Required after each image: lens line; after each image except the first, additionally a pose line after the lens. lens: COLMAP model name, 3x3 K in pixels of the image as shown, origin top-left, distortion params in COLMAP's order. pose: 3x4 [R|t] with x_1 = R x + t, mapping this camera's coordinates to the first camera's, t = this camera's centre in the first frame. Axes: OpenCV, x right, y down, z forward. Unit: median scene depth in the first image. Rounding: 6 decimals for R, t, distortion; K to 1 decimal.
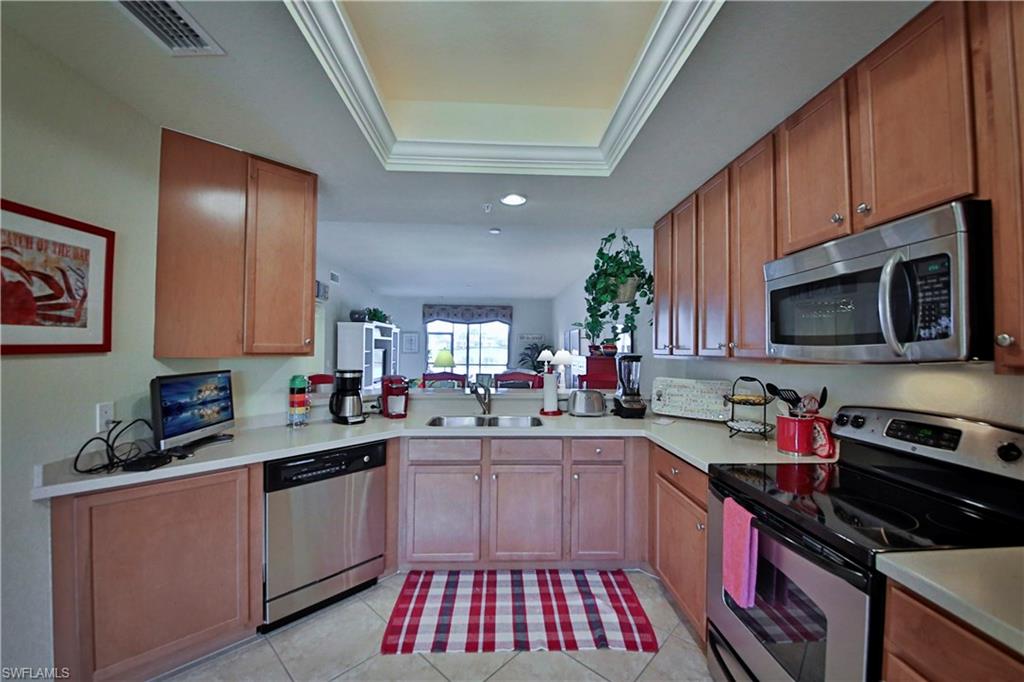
lens RADIAL K [[380.1, 0, 513.4], [0, 380.1, 343.7], [0, 0, 1]] dist [0.014924, -0.014872]
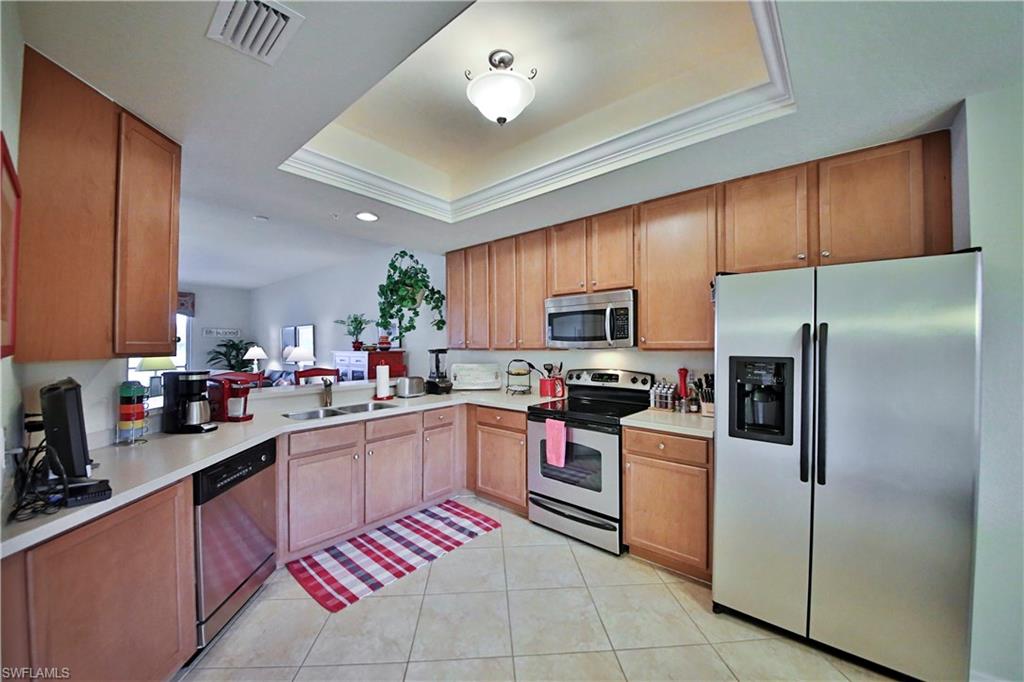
lens RADIAL K [[381.1, 0, 481.9], [0, 381.1, 339.8], [0, 0, 1]] dist [-0.000541, -0.000187]
pose [[0.712368, -0.003193, 0.701799, -0.685877], [0.001769, 0.999995, 0.002753, -0.005995], [-0.701804, -0.000720, 0.712370, -0.102613]]
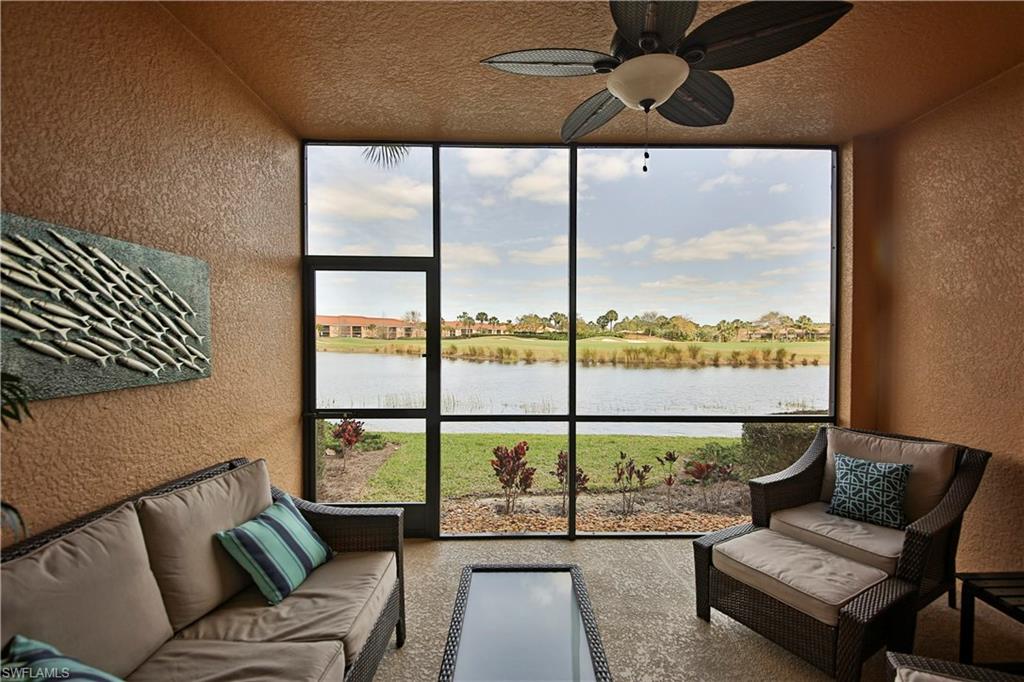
lens RADIAL K [[428.8, 0, 512.0], [0, 428.8, 341.0], [0, 0, 1]] dist [0.023617, -0.022822]
pose [[0.999441, -0.007980, -0.032472, -0.700769], [0.008657, 0.999747, 0.020759, 0.048968], [0.032298, -0.021029, 0.999257, 4.843447]]
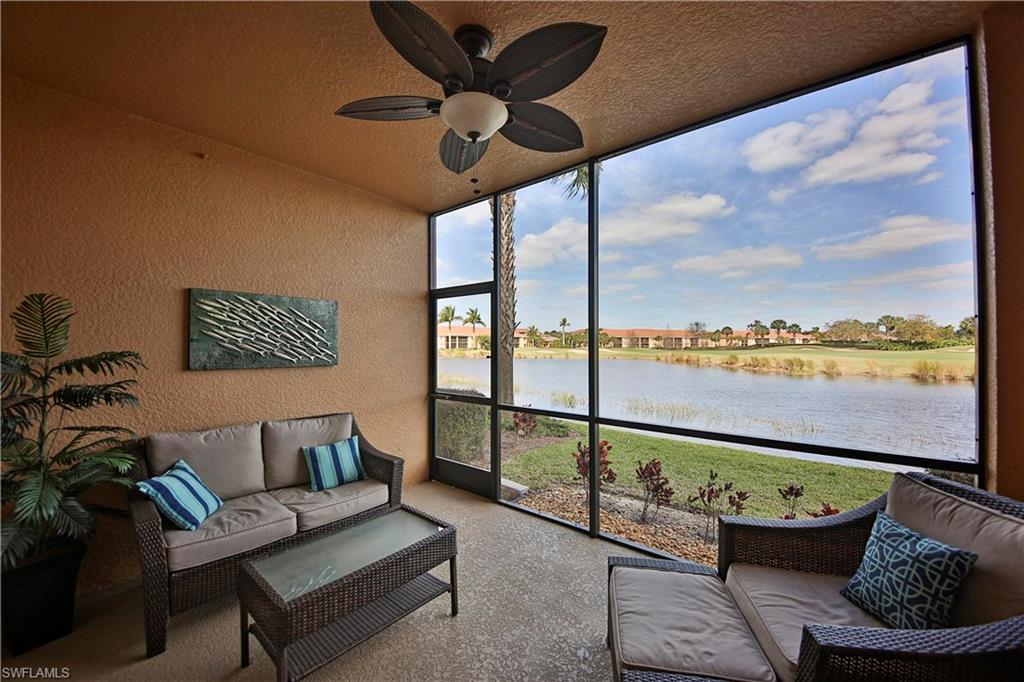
lens RADIAL K [[380.1, 0, 513.4], [0, 380.1, 343.7], [0, 0, 1]] dist [0.014924, -0.014872]
pose [[0.747495, -0.018119, -0.664020, 0.087861], [0.017290, 0.999820, -0.007818, 0.079848], [0.664042, -0.005637, 0.747674, 5.094891]]
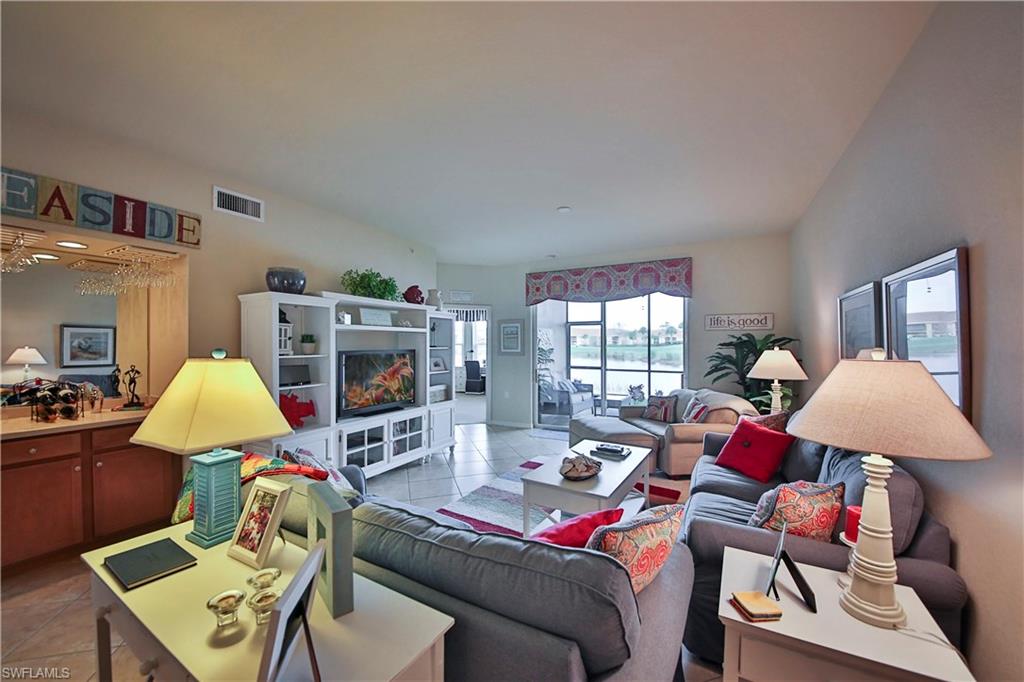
lens RADIAL K [[381.8, 0, 510.8], [0, 381.8, 342.9], [0, 0, 1]] dist [-0.009075, -0.005938]
pose [[0.856787, -0.013842, -0.515484, 0.233420], [0.016500, 0.999864, 0.000576, 0.027006], [0.515406, -0.008999, 0.856899, 2.272022]]
